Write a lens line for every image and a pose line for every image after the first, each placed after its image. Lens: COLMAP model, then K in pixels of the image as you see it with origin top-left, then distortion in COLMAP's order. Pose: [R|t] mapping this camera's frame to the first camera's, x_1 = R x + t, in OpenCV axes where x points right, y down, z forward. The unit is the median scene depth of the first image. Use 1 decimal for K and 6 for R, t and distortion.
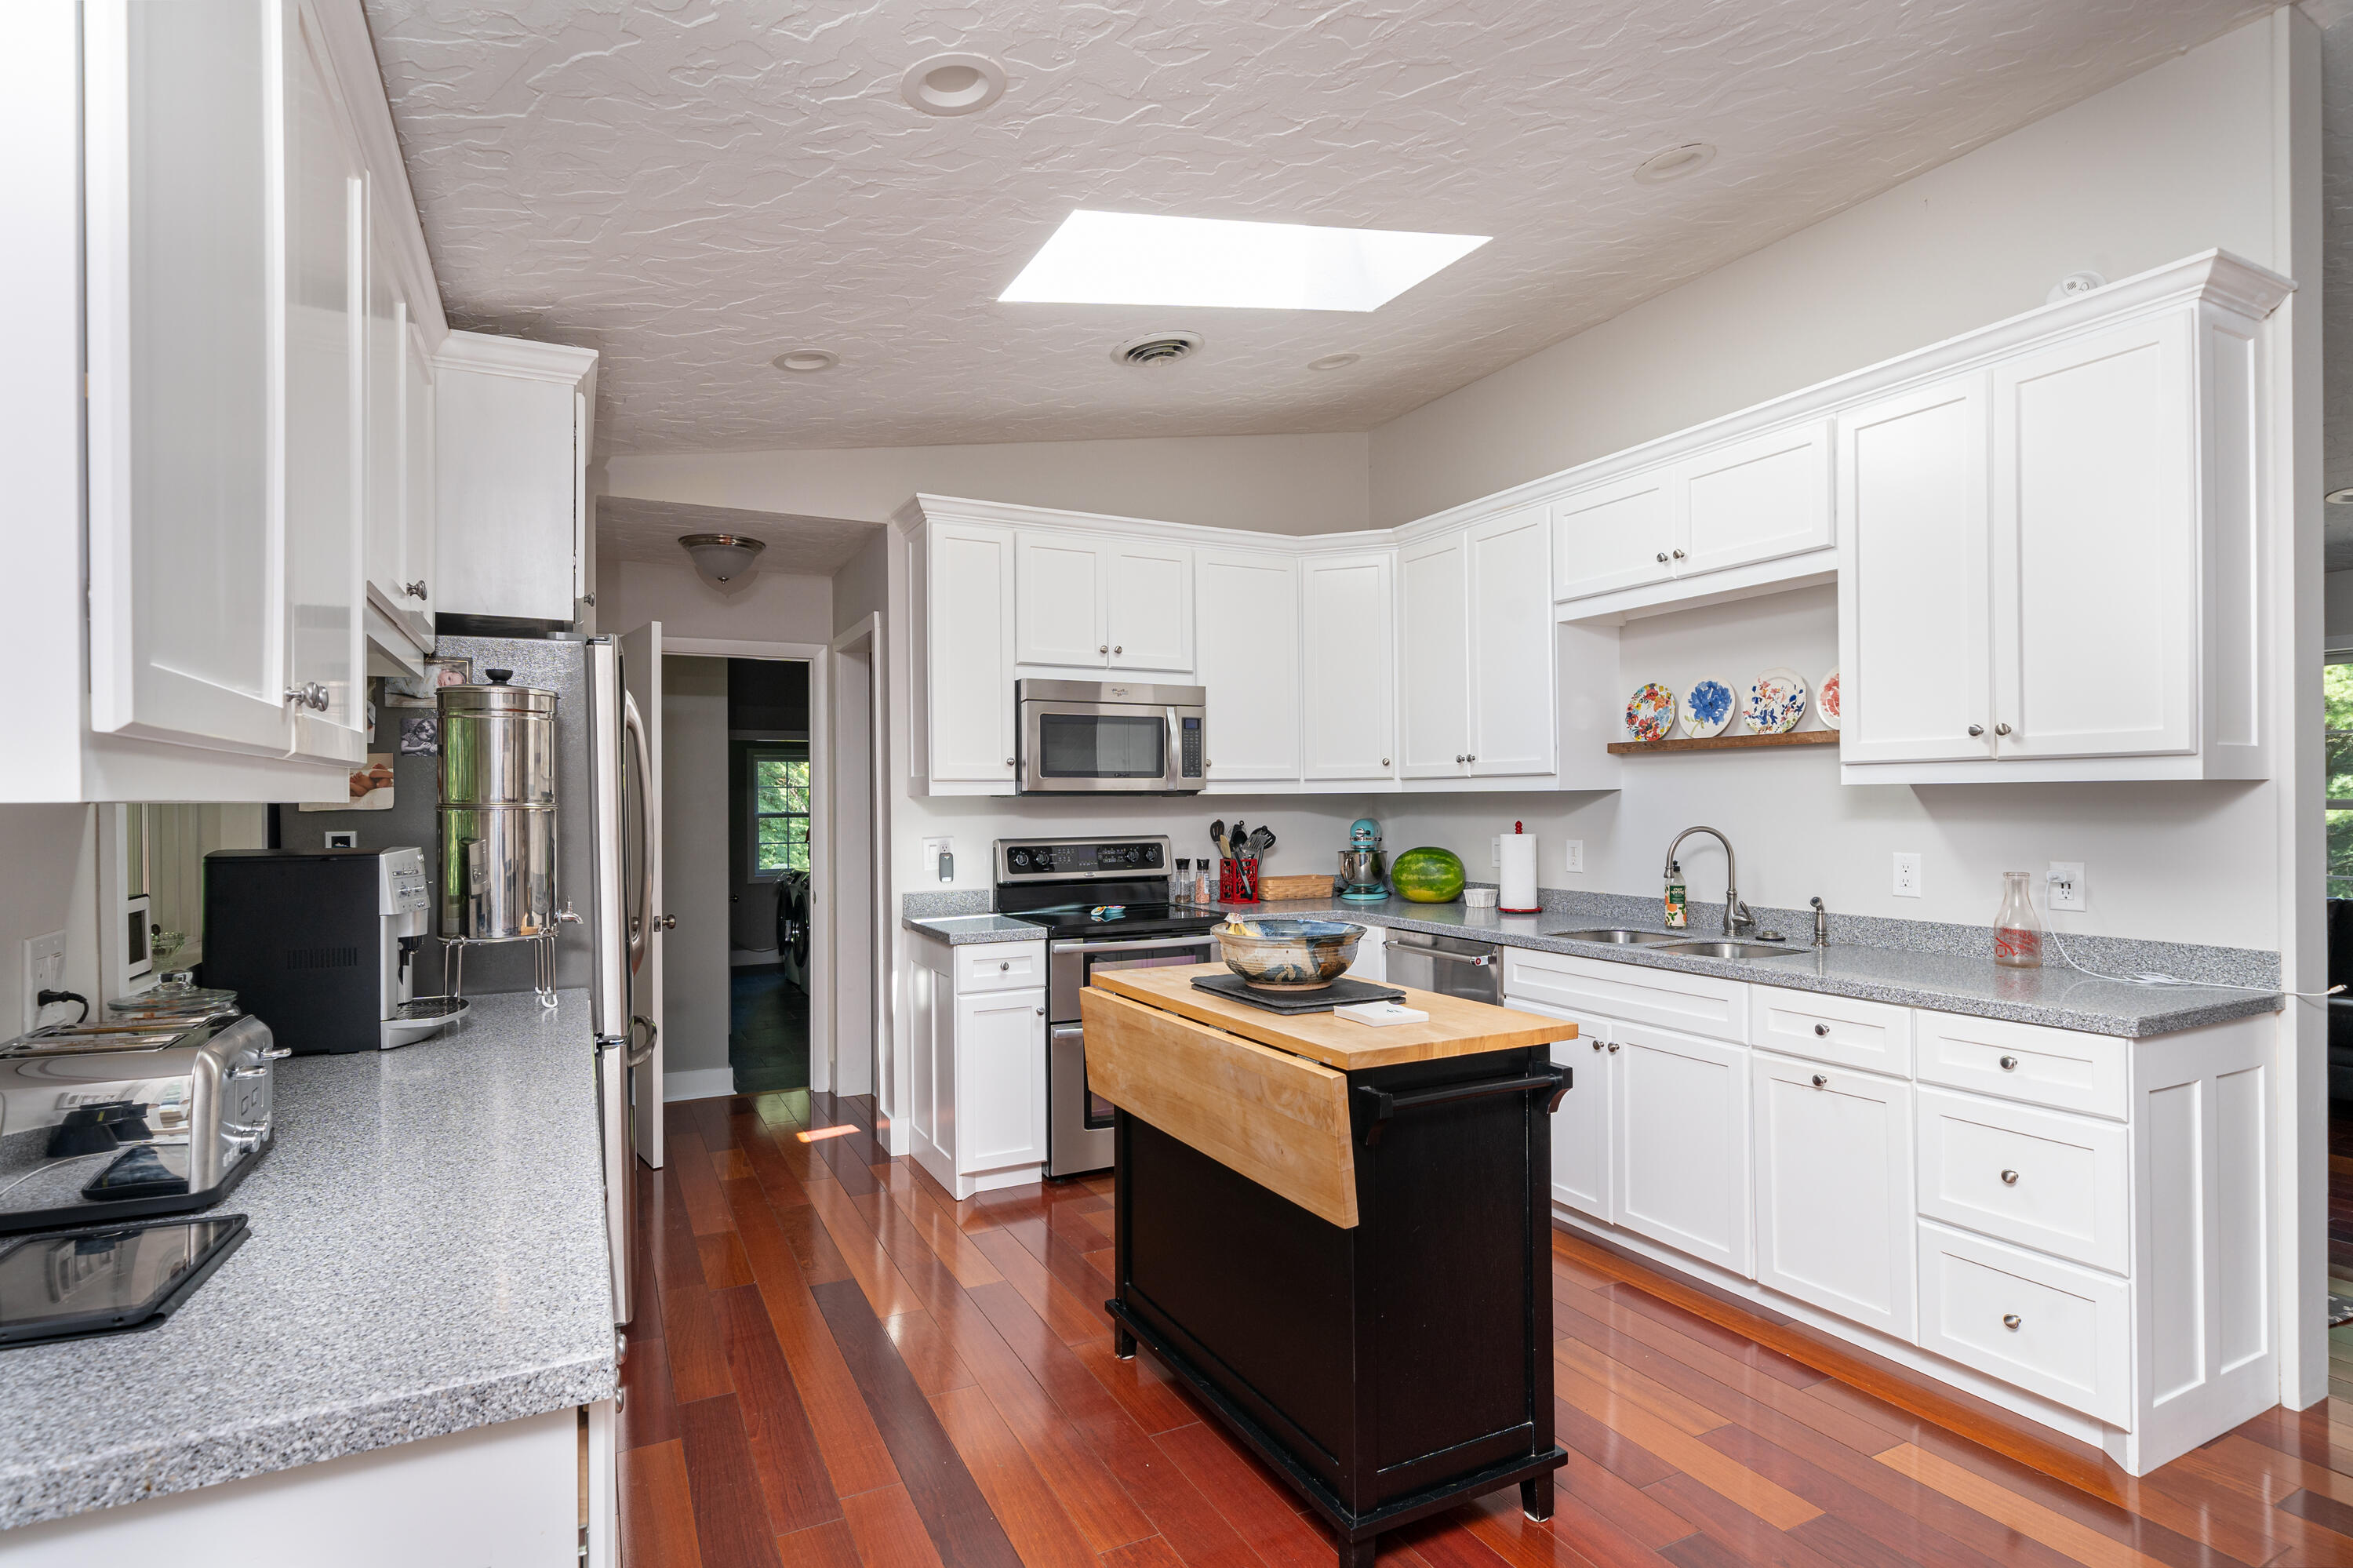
lens RADIAL K [[1170.9, 0, 1176.3], [0, 1170.9, 786.8], [0, 0, 1]] dist [0.000042, 0.000103]
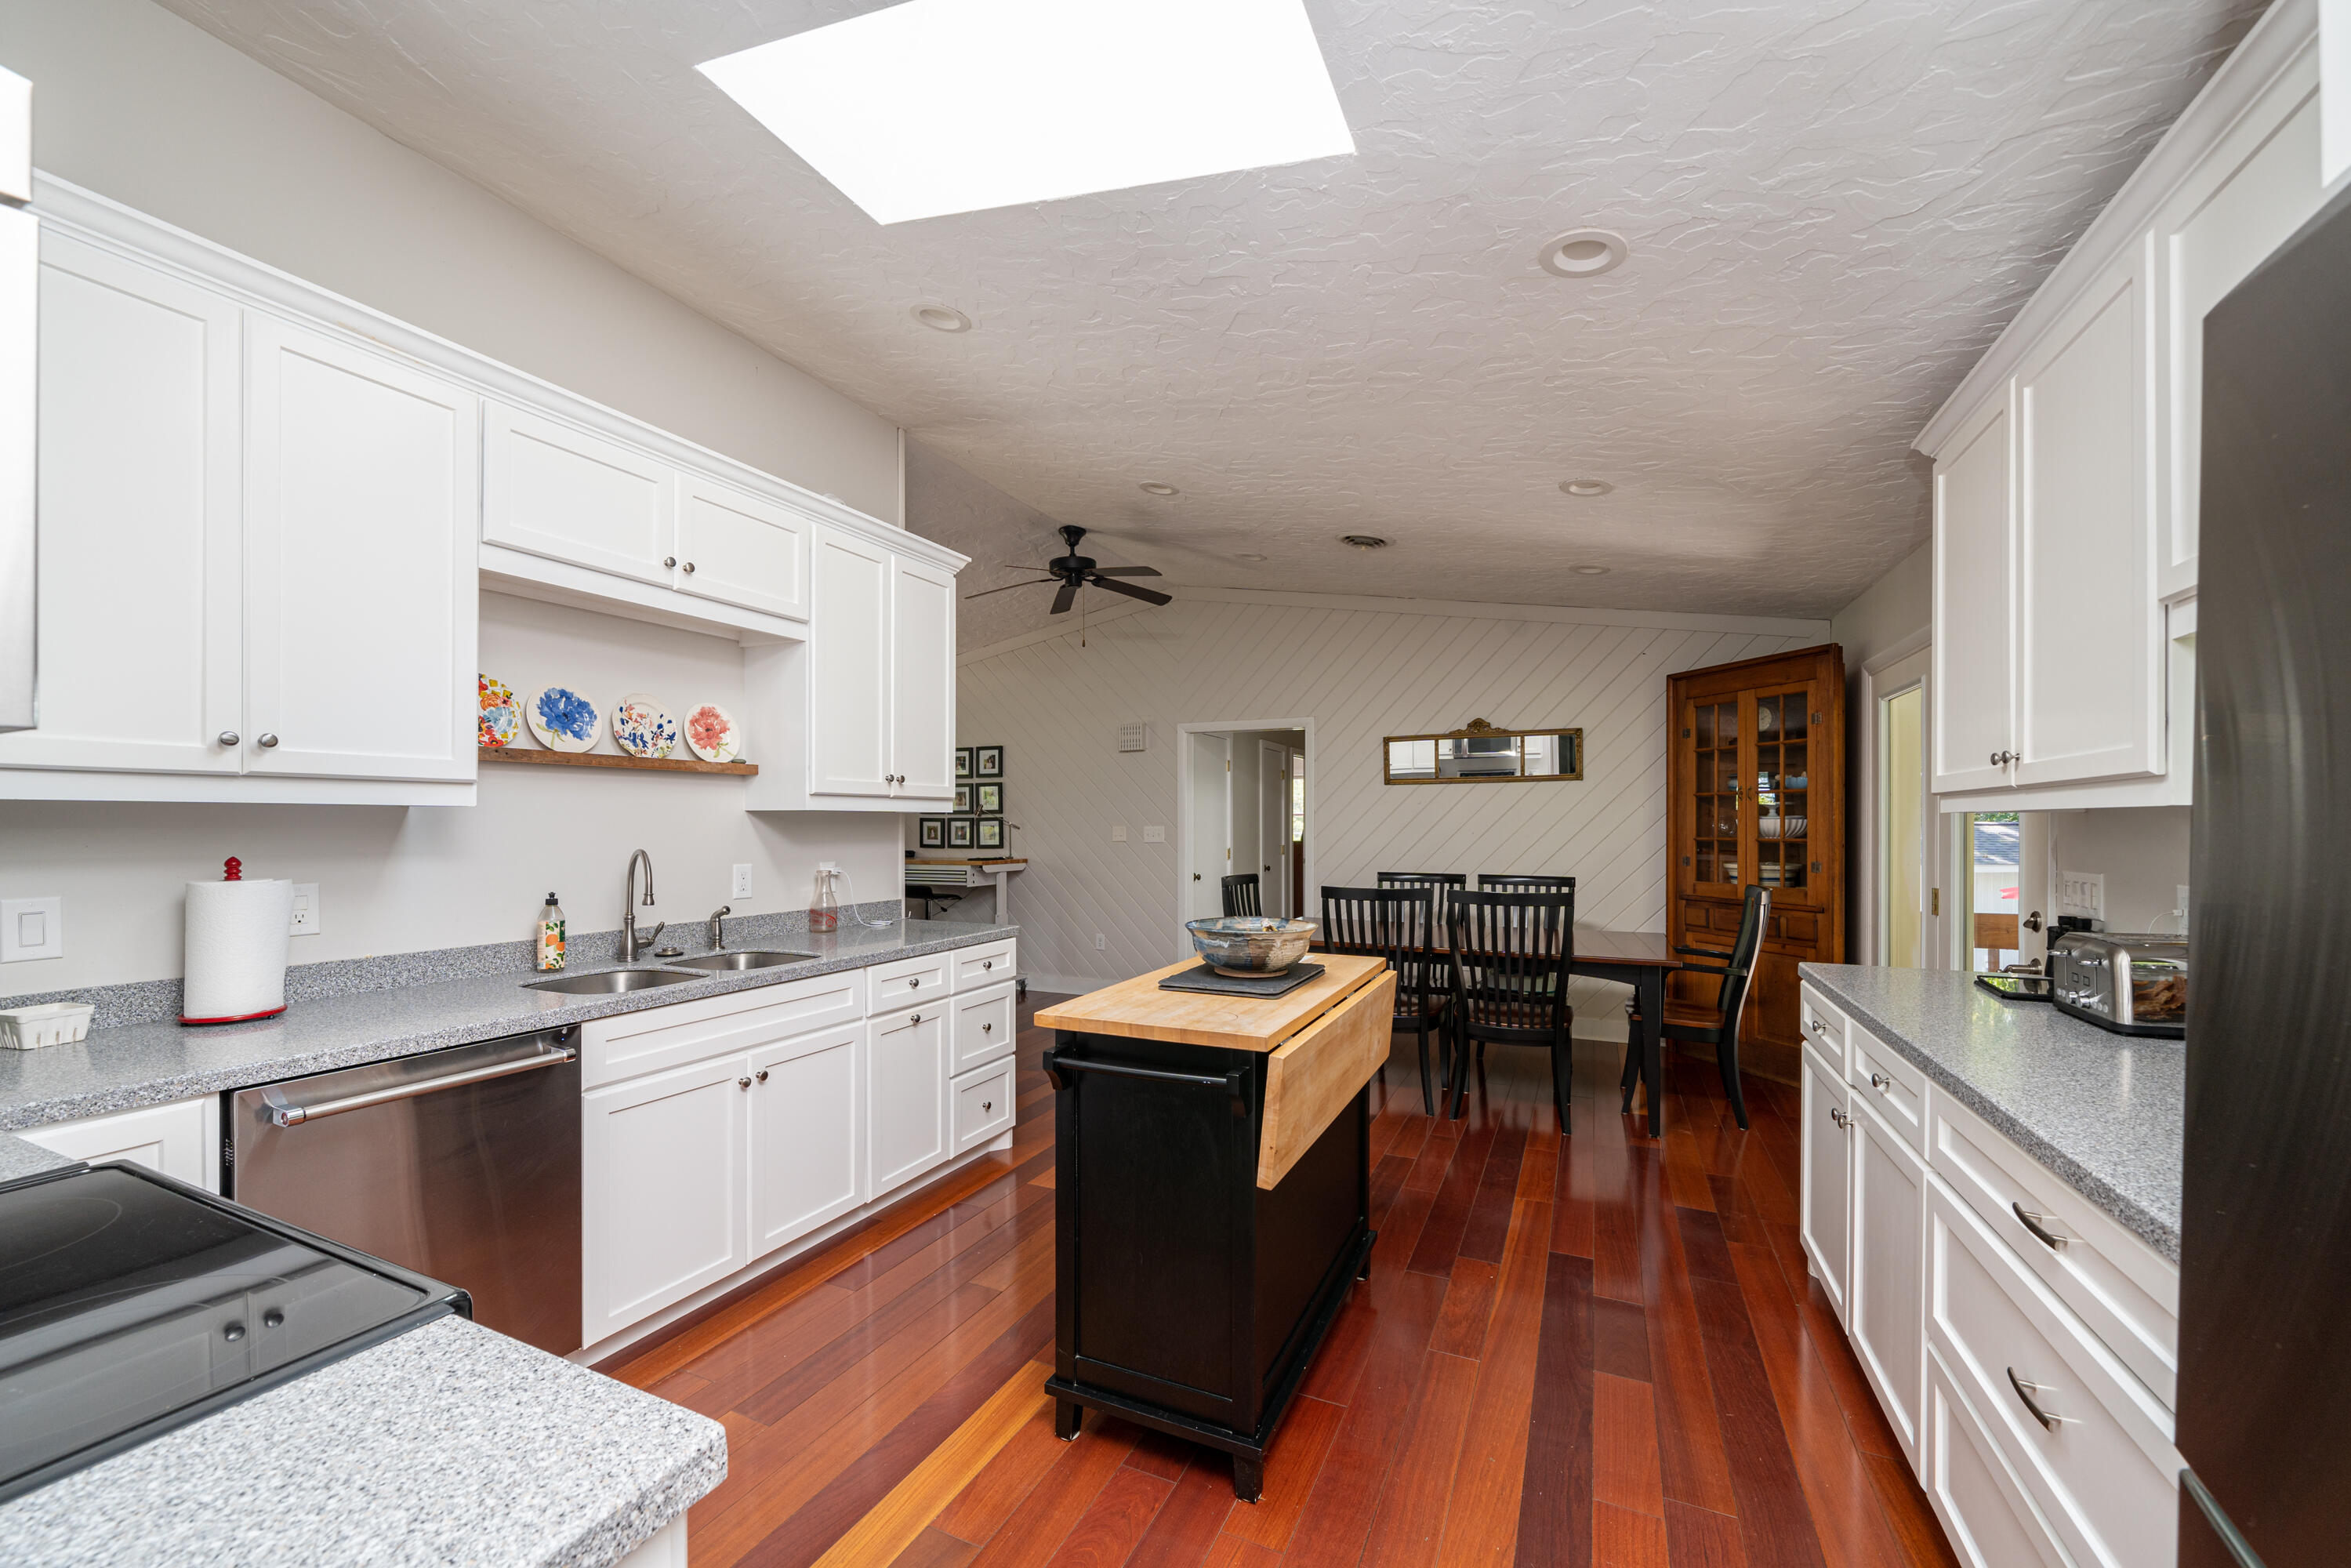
lens RADIAL K [[880.9, 0, 1213.0], [0, 880.9, 826.3], [0, 0, 1]] dist [-0.000209, -0.000065]
pose [[-0.630472, -0.004583, 0.776199, -0.403282], [-0.014598, 0.999876, -0.005954, 0.012342], [-0.776075, -0.015085, -0.630460, 1.093687]]
